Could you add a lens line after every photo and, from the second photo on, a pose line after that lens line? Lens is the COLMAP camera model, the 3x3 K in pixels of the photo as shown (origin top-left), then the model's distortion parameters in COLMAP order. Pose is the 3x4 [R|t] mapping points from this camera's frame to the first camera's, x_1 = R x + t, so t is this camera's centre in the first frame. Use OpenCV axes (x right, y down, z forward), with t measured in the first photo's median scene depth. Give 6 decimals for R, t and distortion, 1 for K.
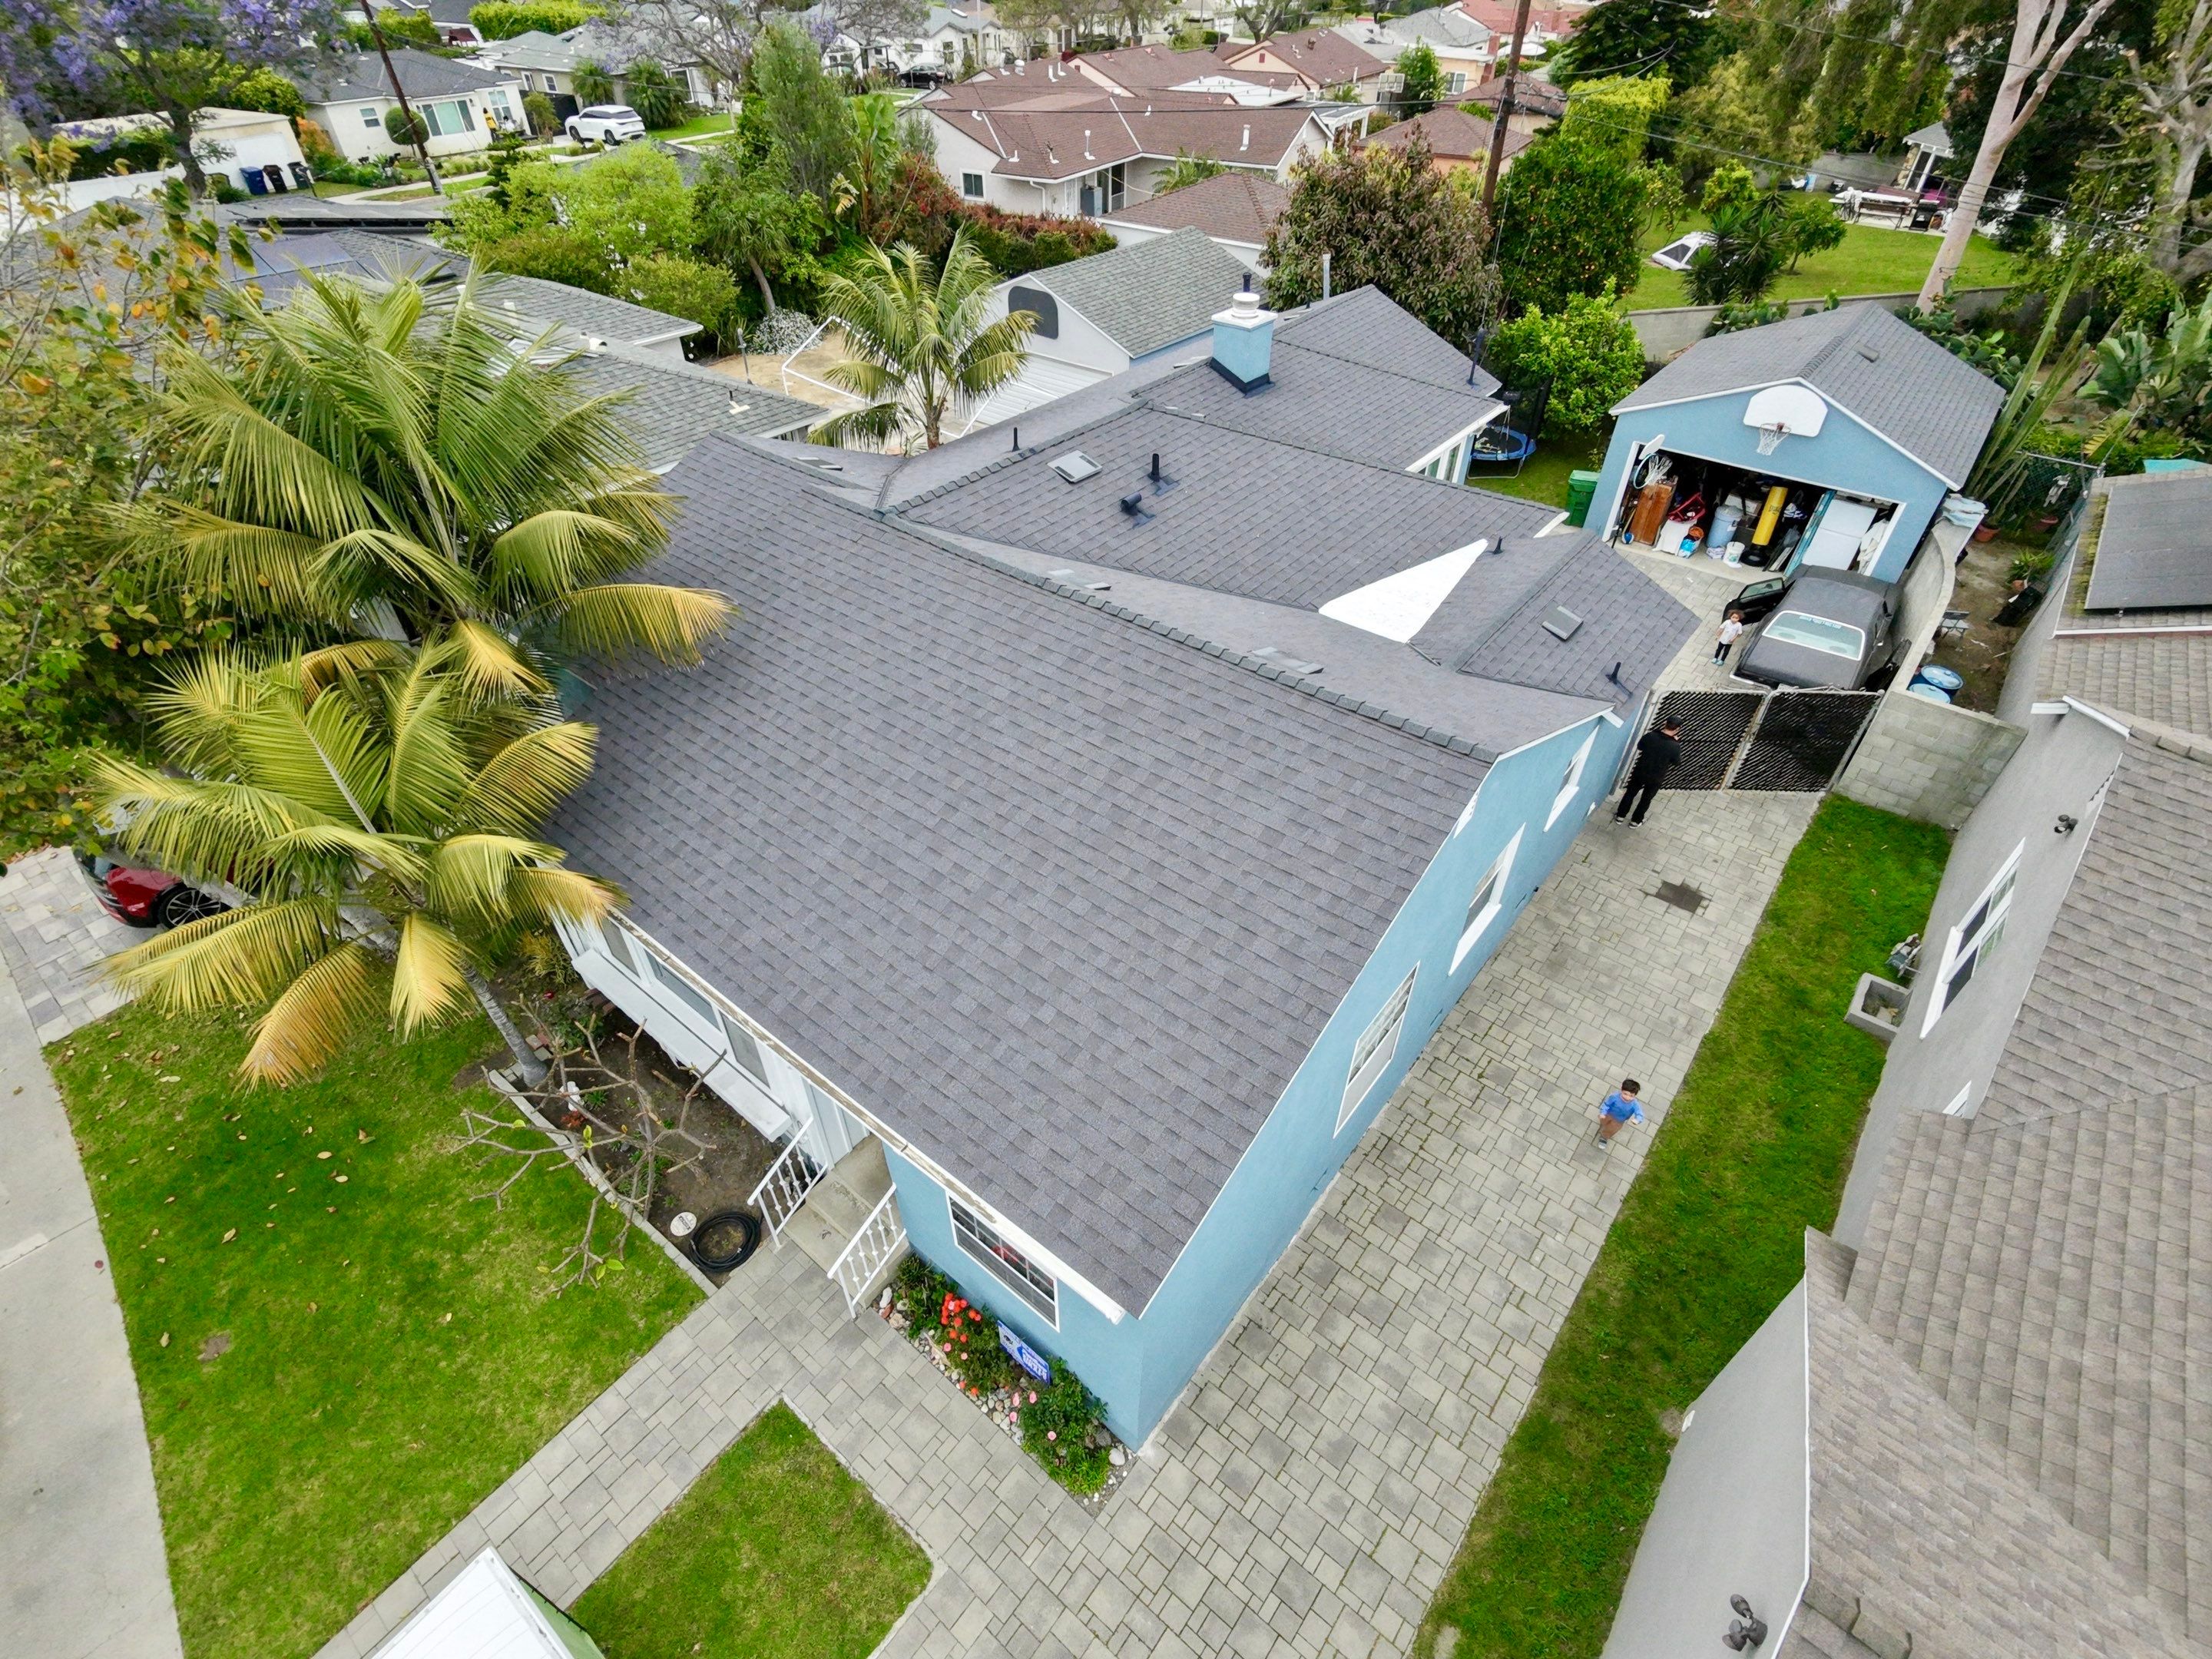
lens RADIAL K [[1050.1, 0, 1121.4], [0, 1050.1, 823.1], [0, 0, 1]] dist [0.003875, 0.000456]
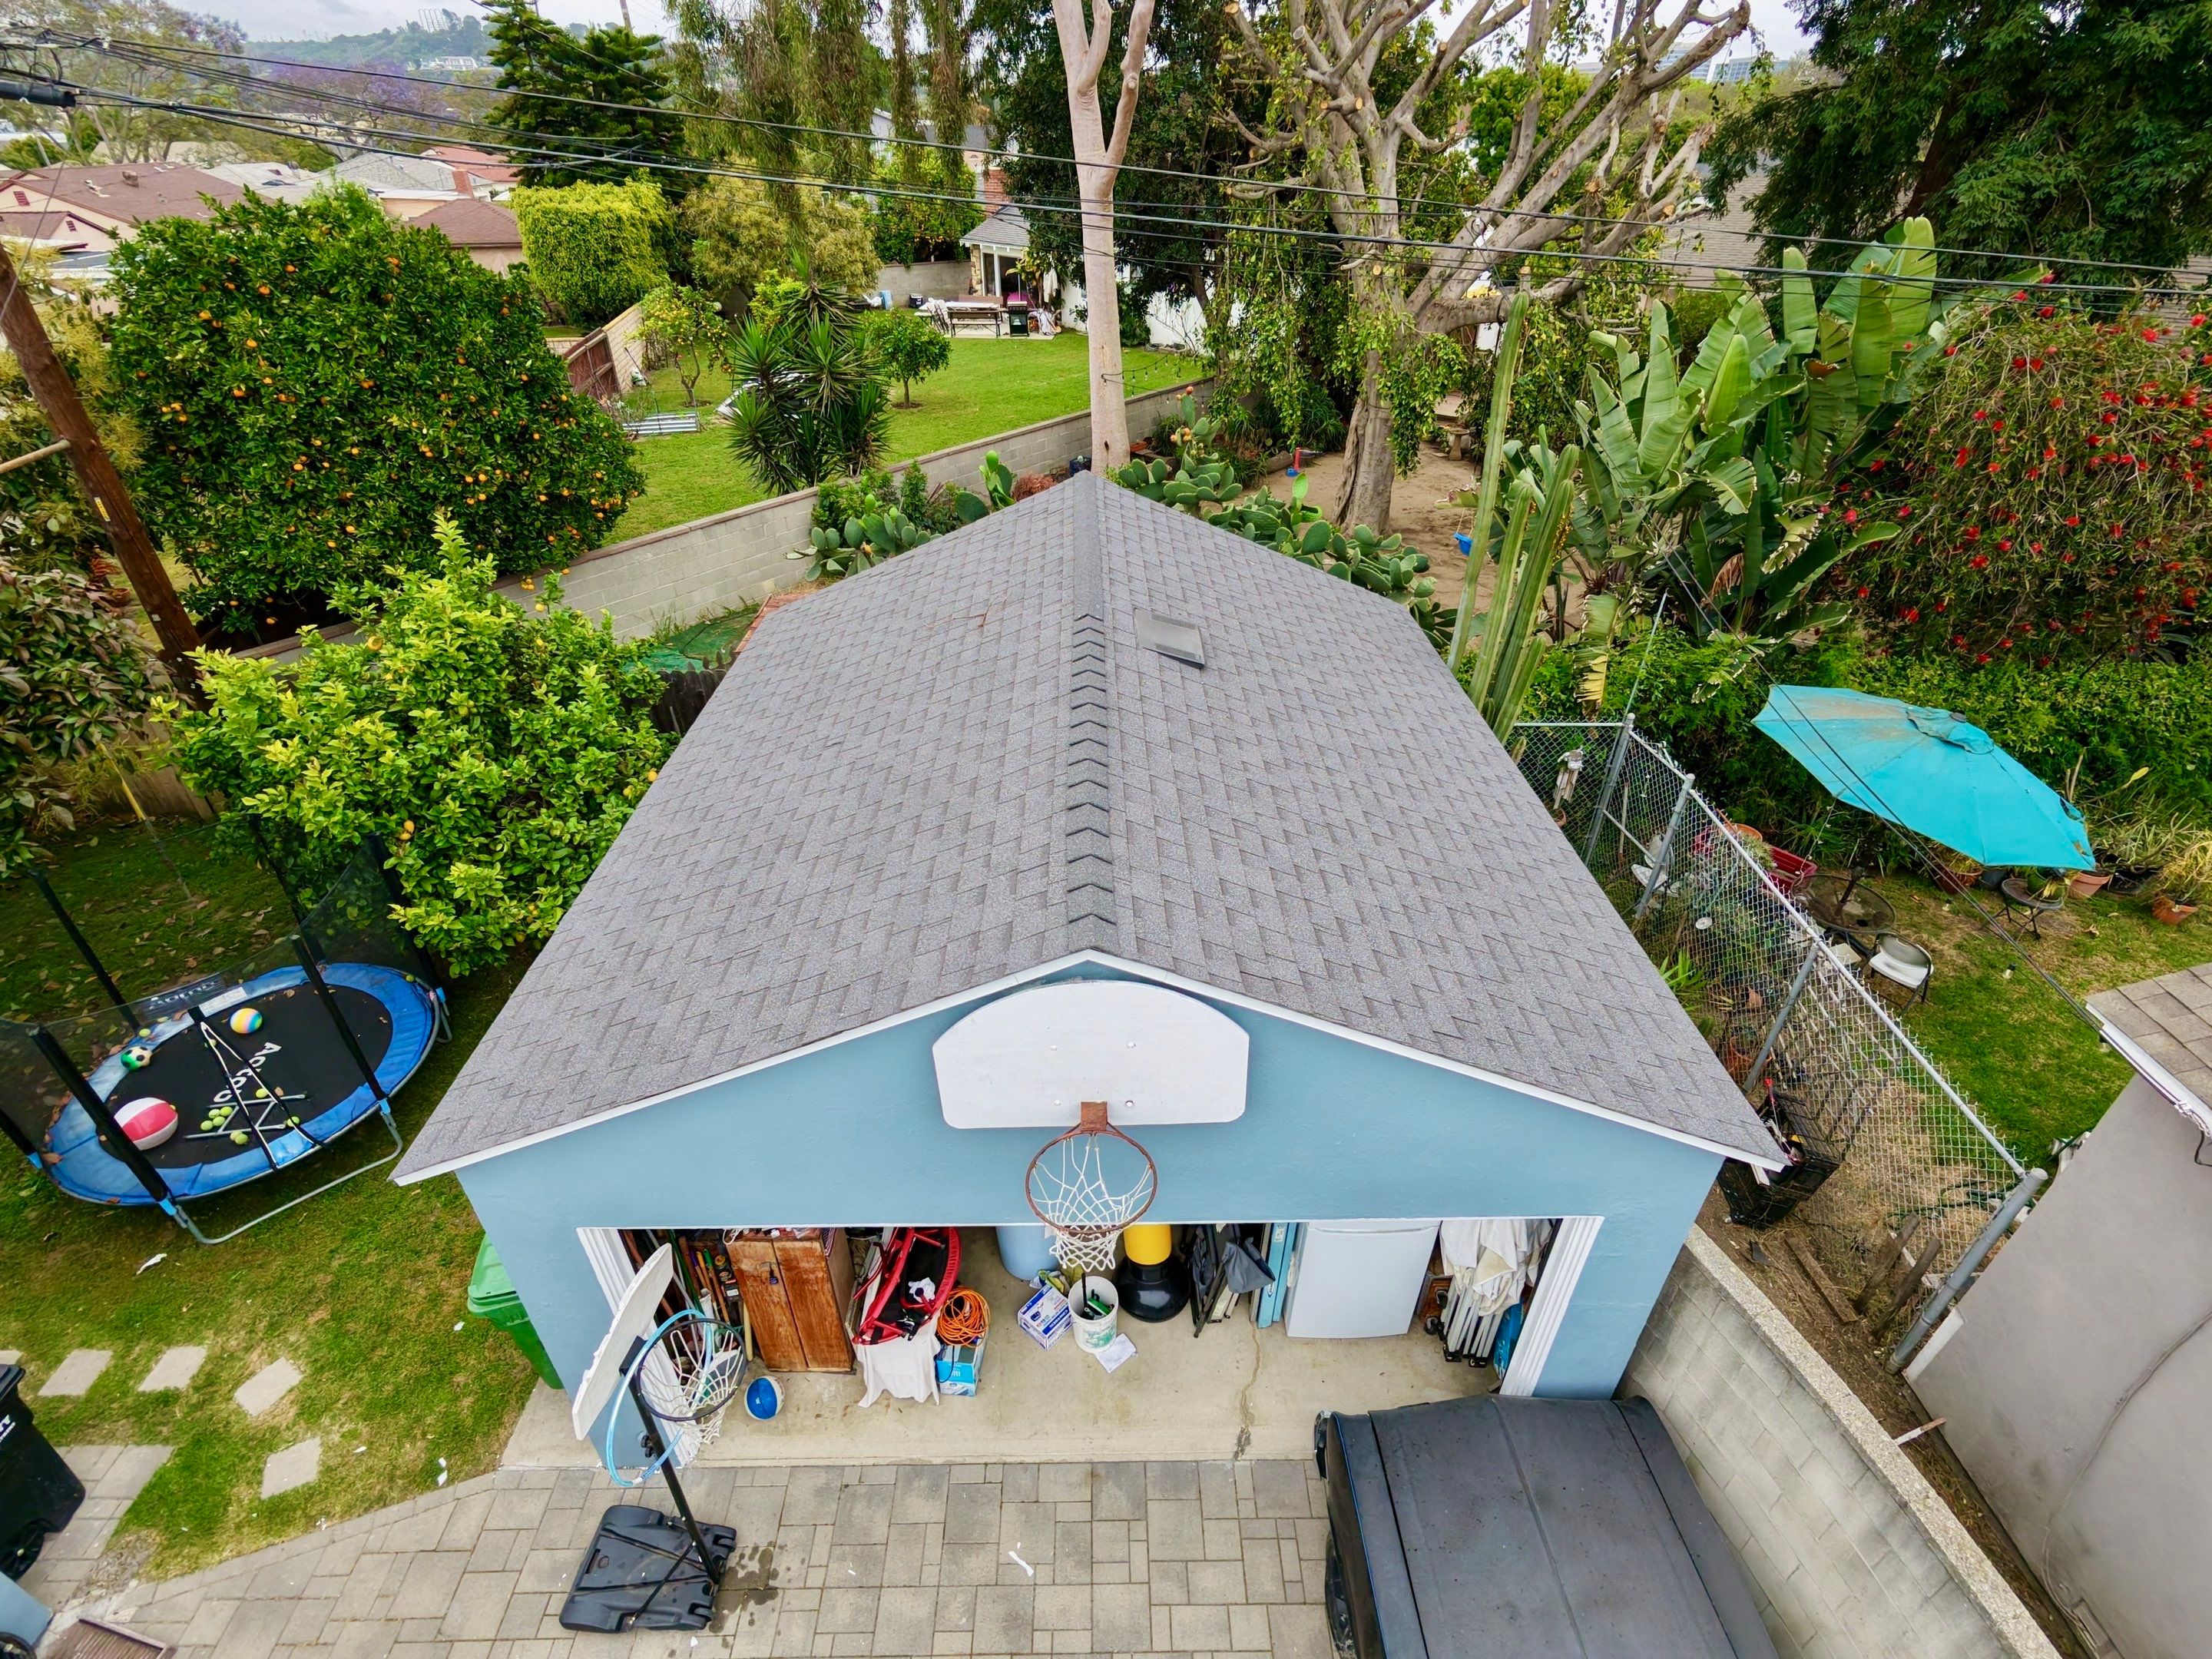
lens RADIAL K [[1050.1, 0, 1103.2], [0, 1050.1, 812.9], [0, 0, 1]] dist [0.003875, 0.000456]
pose [[0.771426, -0.349691, 0.531619, 0.259719], [0.413517, 0.910495, -0.001140, -0.213759], [-0.483638, 0.220713, 0.846983, 0.389798]]
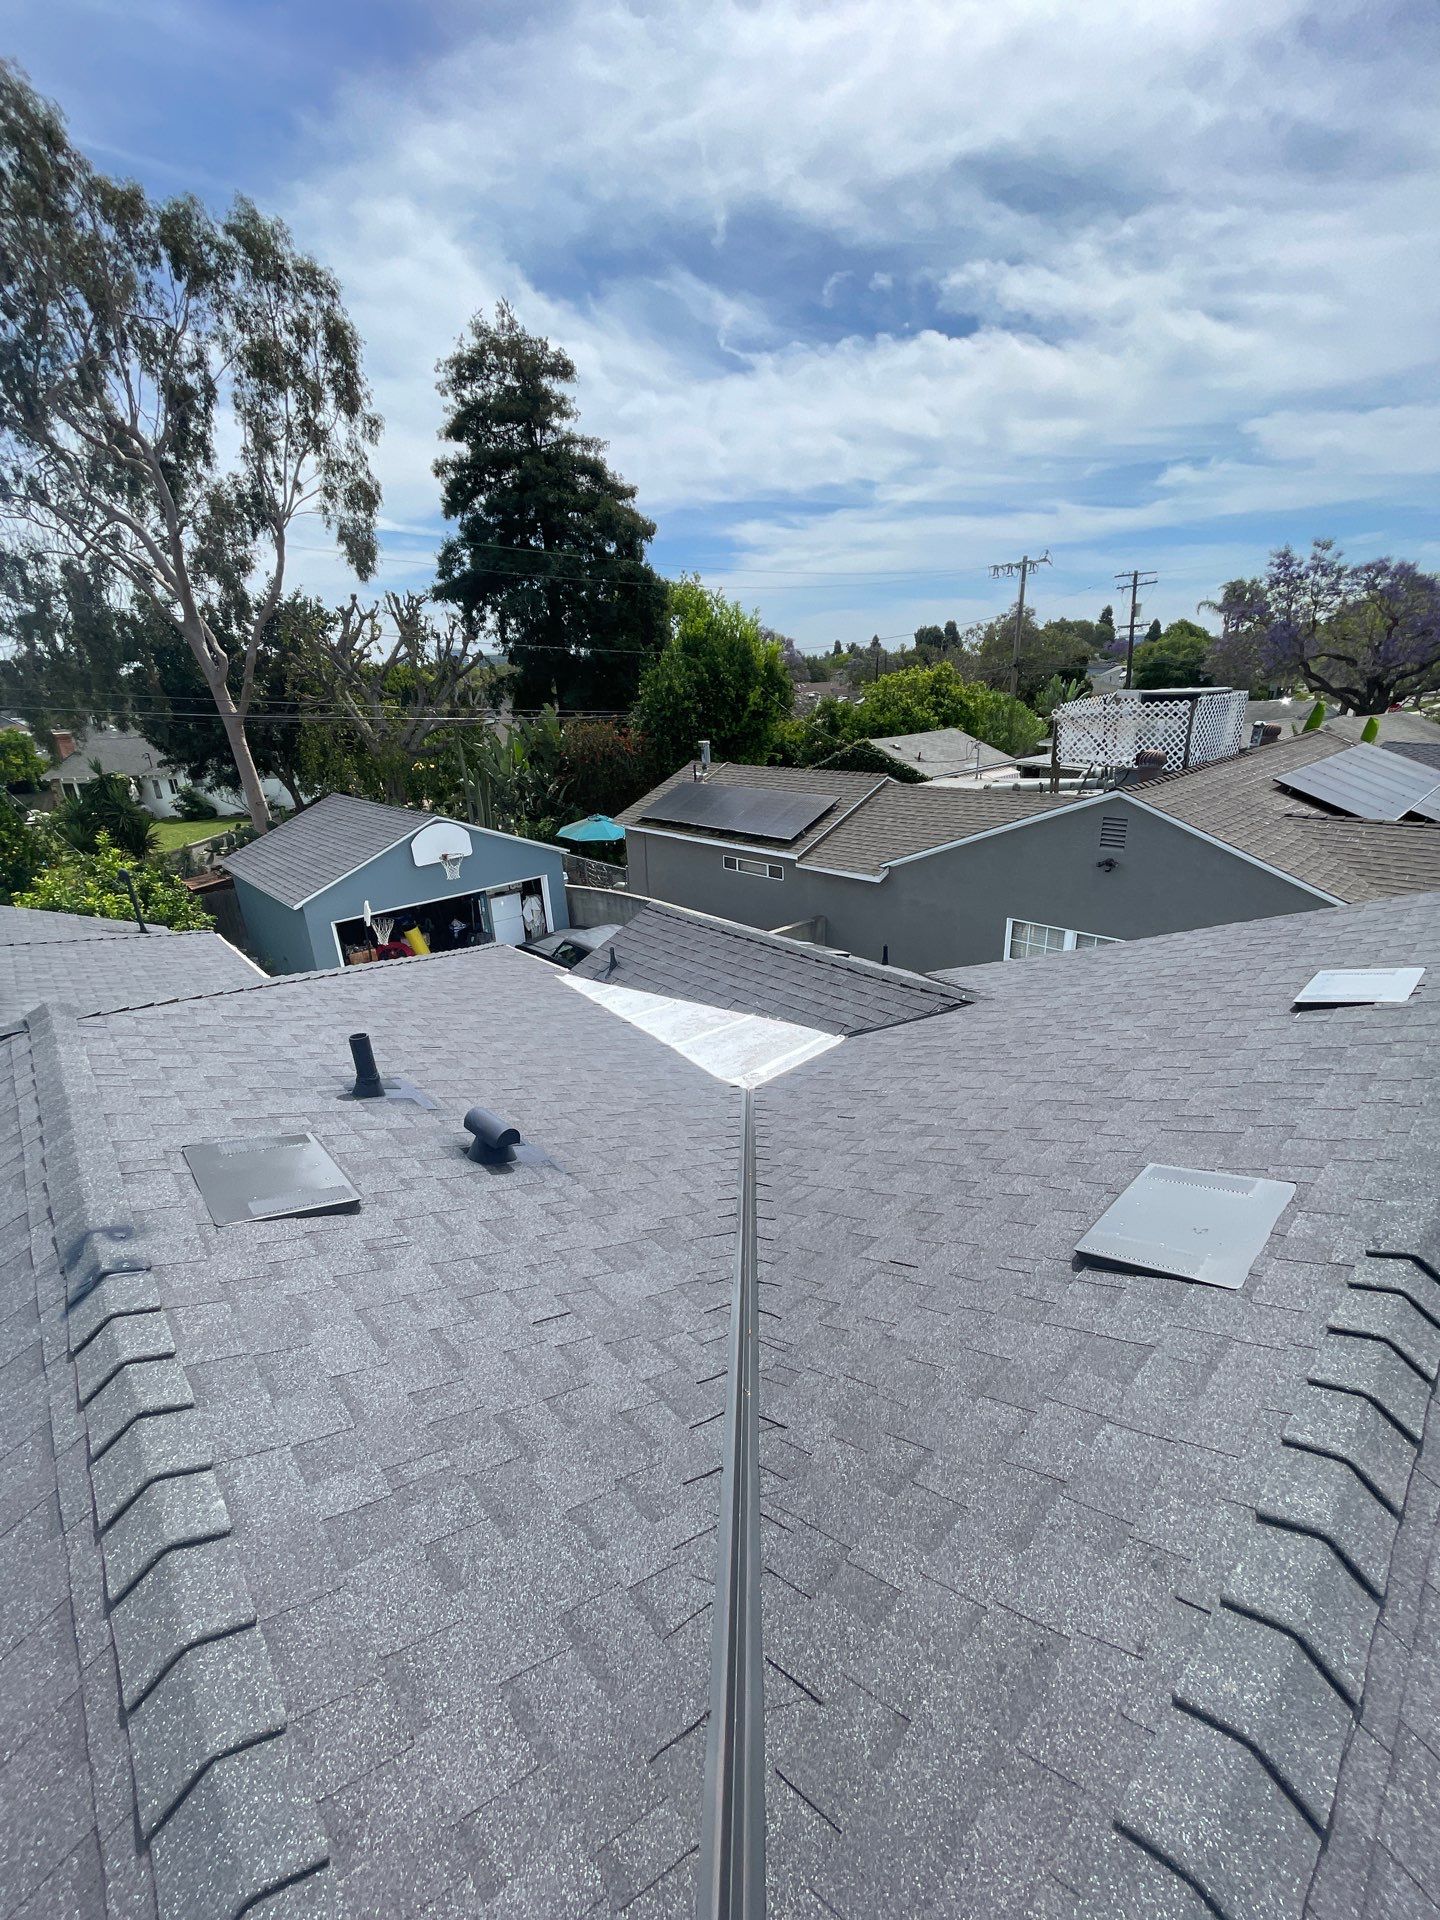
lens RADIAL K [[766.6, 0, 713.4], [0, 766.6, 957.7], [0, 0, 1]] dist [-0.009339, 0.002205]
pose [[0.152898, -0.346947, 0.925338, -0.069563], [0.673693, 0.721648, 0.159258, -0.114453], [-0.723022, 0.599043, 0.344075, 0.277657]]
